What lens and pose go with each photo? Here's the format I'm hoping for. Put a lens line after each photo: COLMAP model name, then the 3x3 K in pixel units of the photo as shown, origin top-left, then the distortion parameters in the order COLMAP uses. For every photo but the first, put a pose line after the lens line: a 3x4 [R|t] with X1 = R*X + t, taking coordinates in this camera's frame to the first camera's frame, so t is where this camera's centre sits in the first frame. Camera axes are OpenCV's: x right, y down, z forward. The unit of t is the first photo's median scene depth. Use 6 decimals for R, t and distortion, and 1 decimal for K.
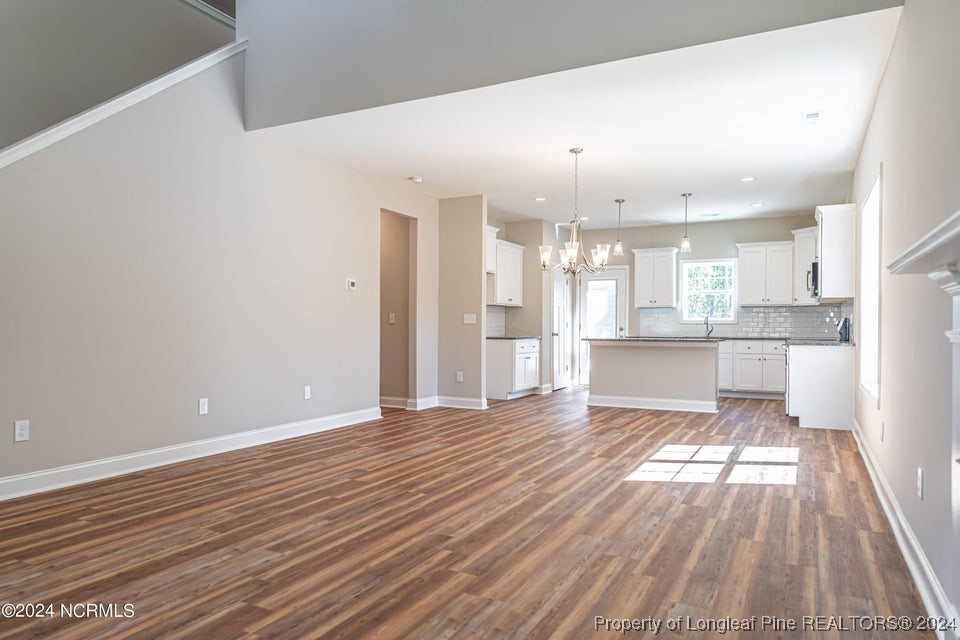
lens RADIAL K [[636.6, 0, 478.2], [0, 636.6, 321.3], [0, 0, 1]] dist [-0.000305, 0.002242]
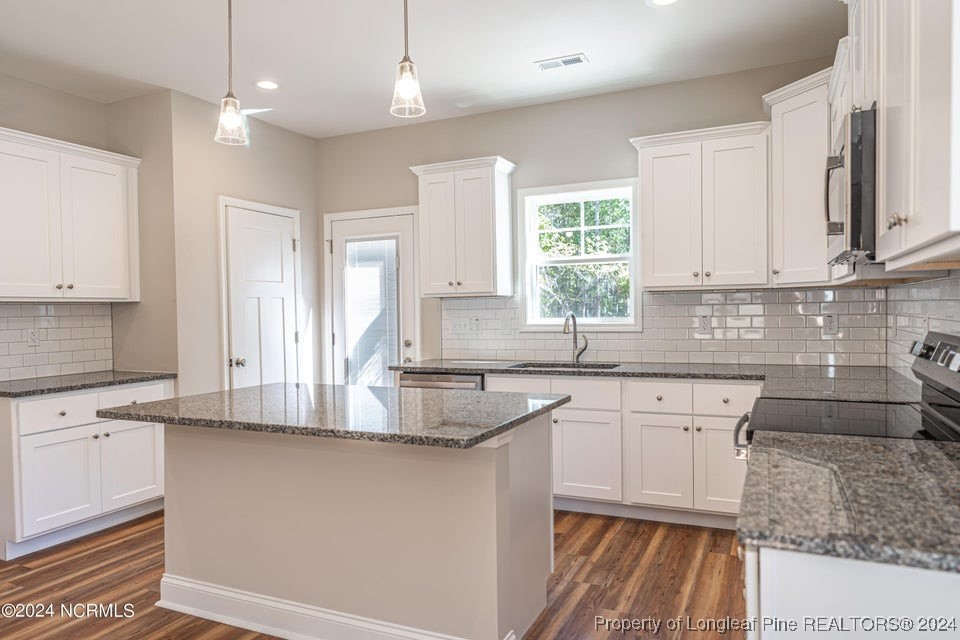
lens RADIAL K [[650.3, 0, 476.3], [0, 650.3, 323.1], [0, 0, 1]] dist [-0.002181, 0.003416]
pose [[0.998737, -0.022811, 0.044773, 0.687013], [0.021440, 0.999293, 0.030870, -0.044233], [-0.045445, -0.029871, 0.998520, 1.411426]]
